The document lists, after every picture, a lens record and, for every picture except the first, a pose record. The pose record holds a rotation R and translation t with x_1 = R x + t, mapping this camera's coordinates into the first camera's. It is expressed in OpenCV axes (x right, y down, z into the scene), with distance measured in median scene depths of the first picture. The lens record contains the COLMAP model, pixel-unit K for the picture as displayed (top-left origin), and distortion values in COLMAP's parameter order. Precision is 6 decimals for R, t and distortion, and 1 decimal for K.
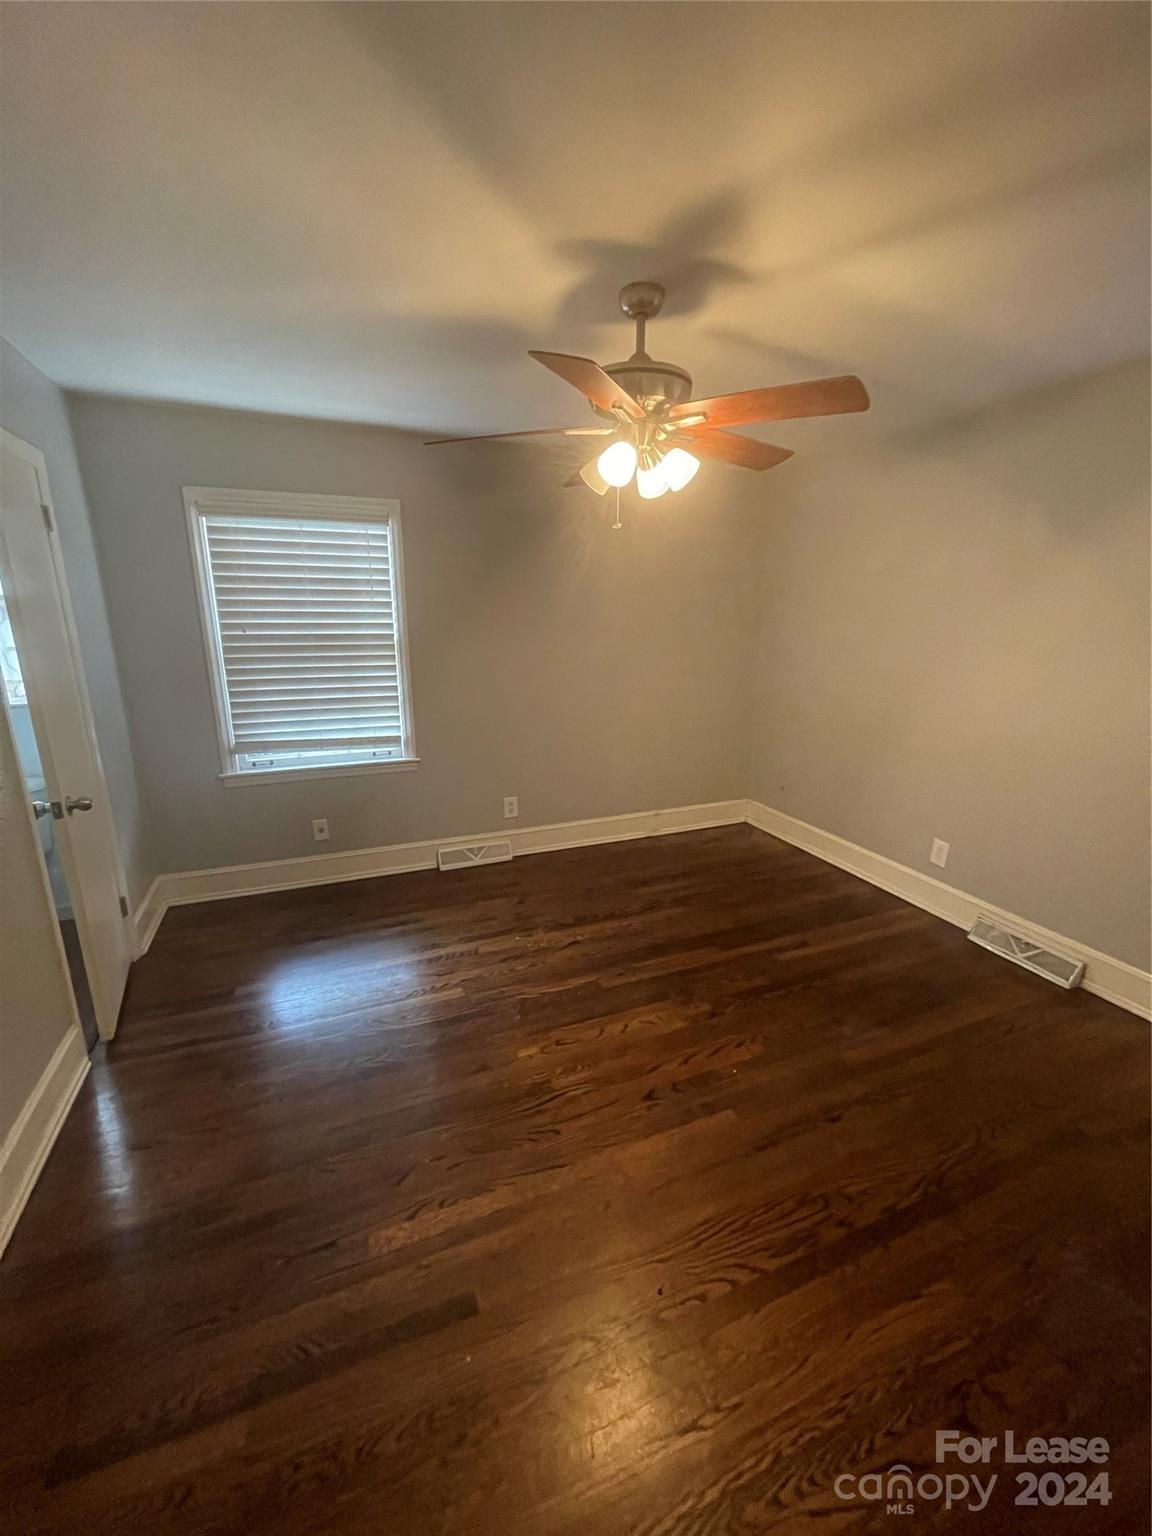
lens RADIAL K [[619.2, 0, 574.6], [0, 619.2, 768.2], [0, 0, 1]] dist [-0.001714, 0.000099]
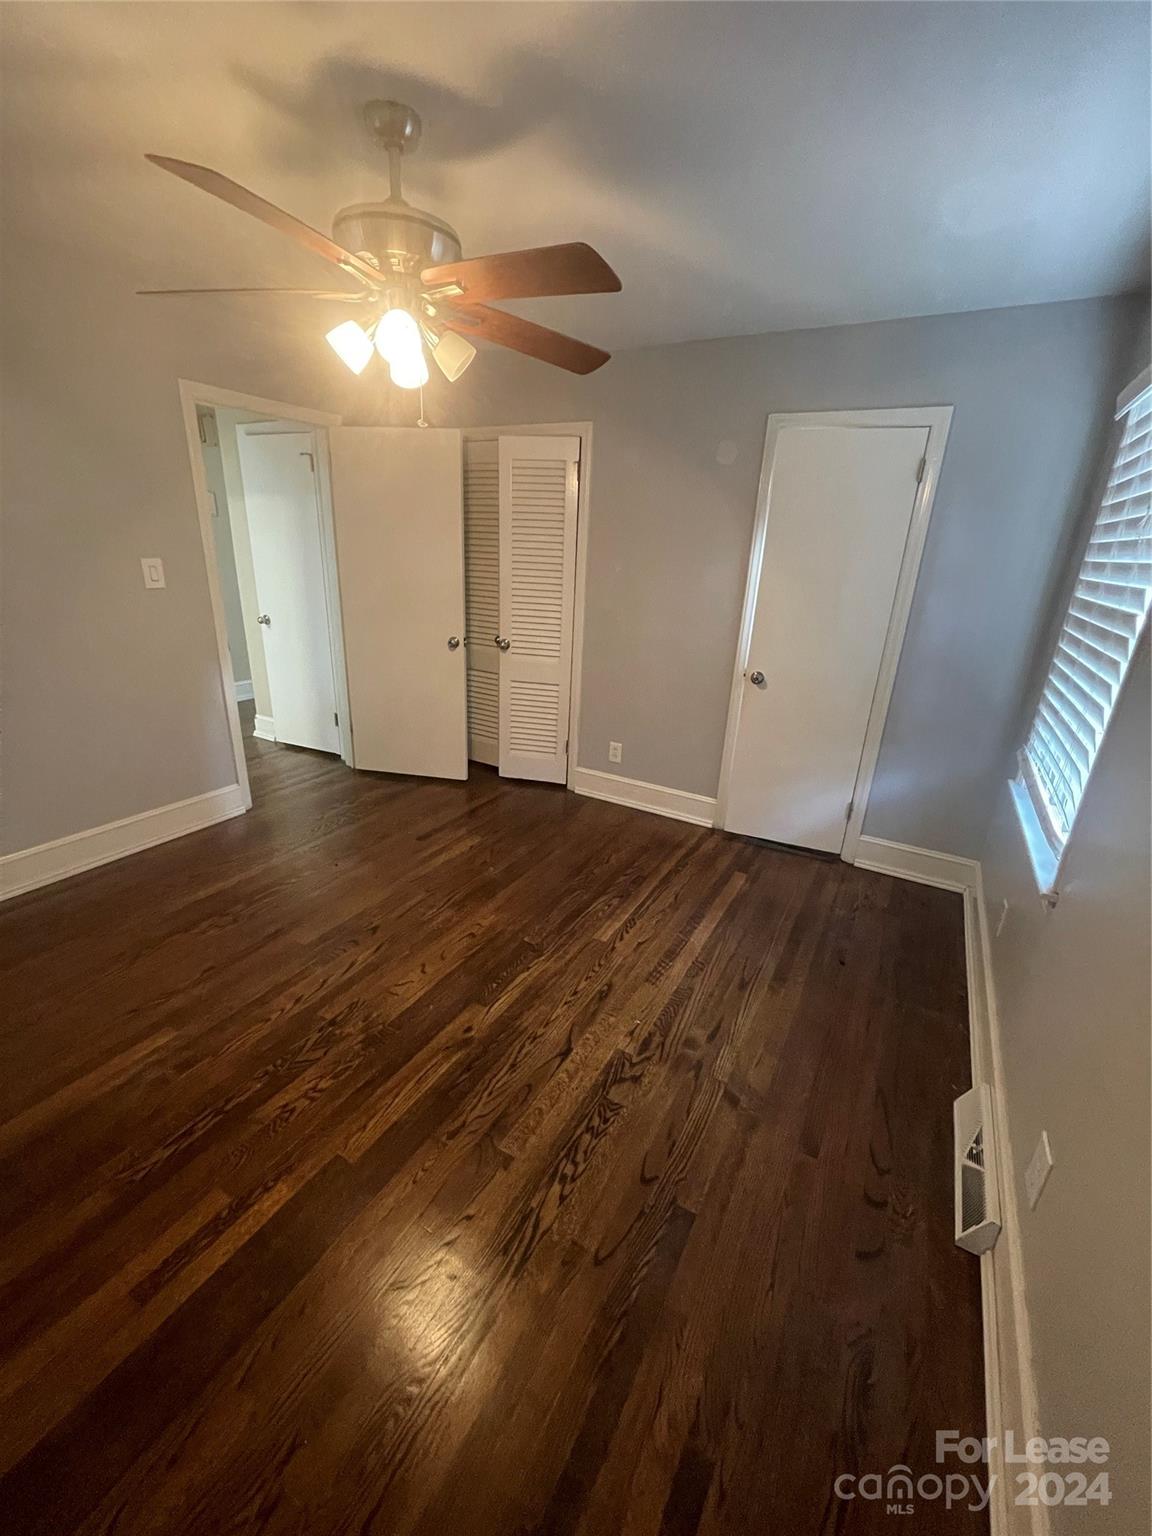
lens RADIAL K [[619.2, 0, 574.6], [0, 619.2, 768.2], [0, 0, 1]] dist [-0.001714, 0.000099]
pose [[-0.790639, 0.170074, -0.588188, 0.356503], [-0.200188, 0.836047, 0.510833, -0.333769], [0.578632, 0.521633, -0.626964, 1.374875]]
